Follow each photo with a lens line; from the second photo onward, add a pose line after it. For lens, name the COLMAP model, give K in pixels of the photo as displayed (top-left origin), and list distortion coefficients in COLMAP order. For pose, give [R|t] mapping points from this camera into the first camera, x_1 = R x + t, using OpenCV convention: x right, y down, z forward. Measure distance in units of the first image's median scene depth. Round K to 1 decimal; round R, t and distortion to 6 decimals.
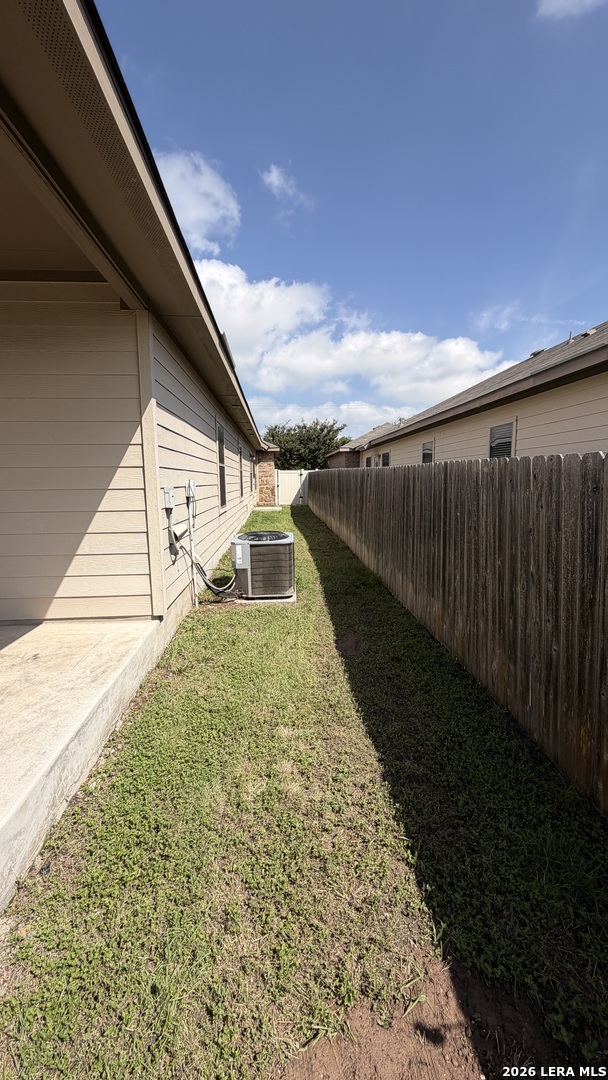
lens RADIAL K [[426.8, 0, 307.0], [0, 426.8, 522.0], [0, 0, 1]] dist [0.000483, 0.000020]
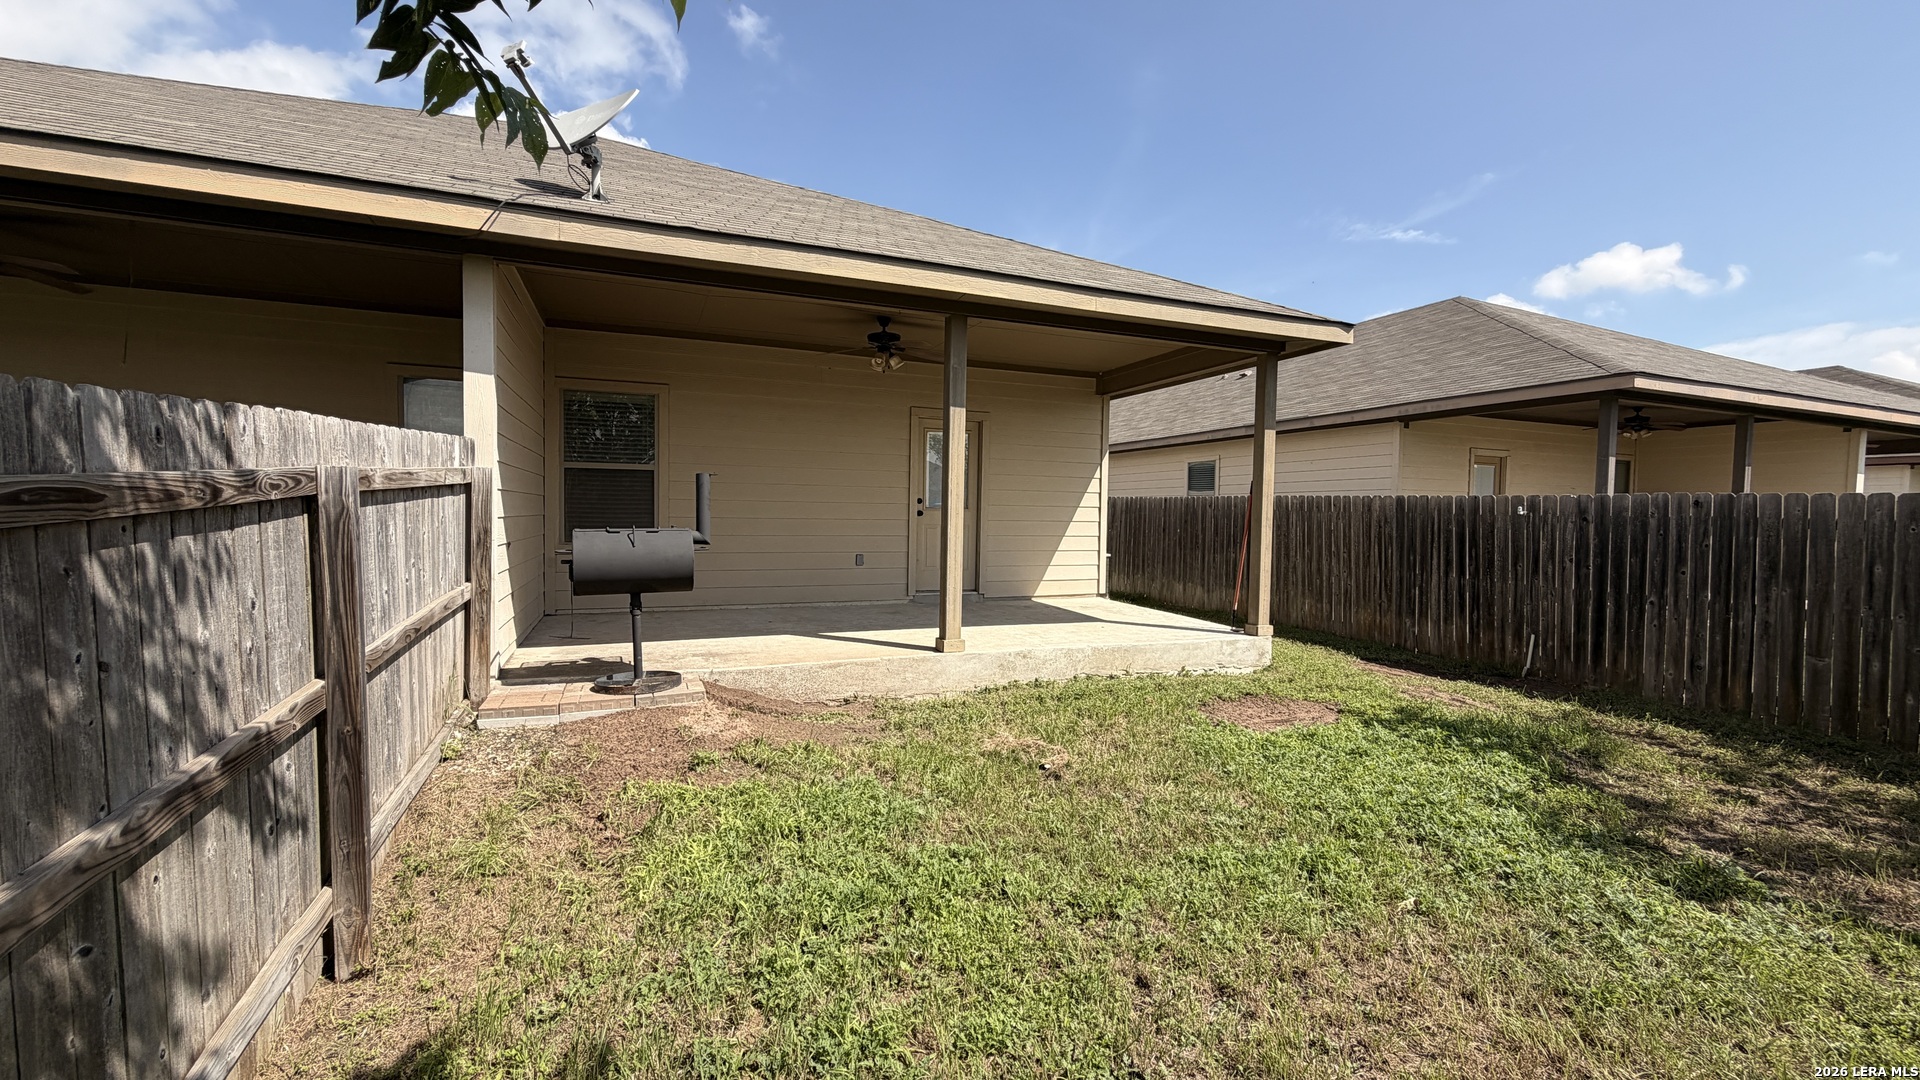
lens RADIAL K [[758.8, 0, 967.5], [0, 758.8, 544.2], [0, 0, 1]] dist [0.000483, 0.000020]
pose [[0.943450, 0.012115, 0.331294, -0.094147], [0.007969, 0.998215, -0.059196, 0.011418], [-0.331419, 0.058488, 0.941669, -0.074934]]
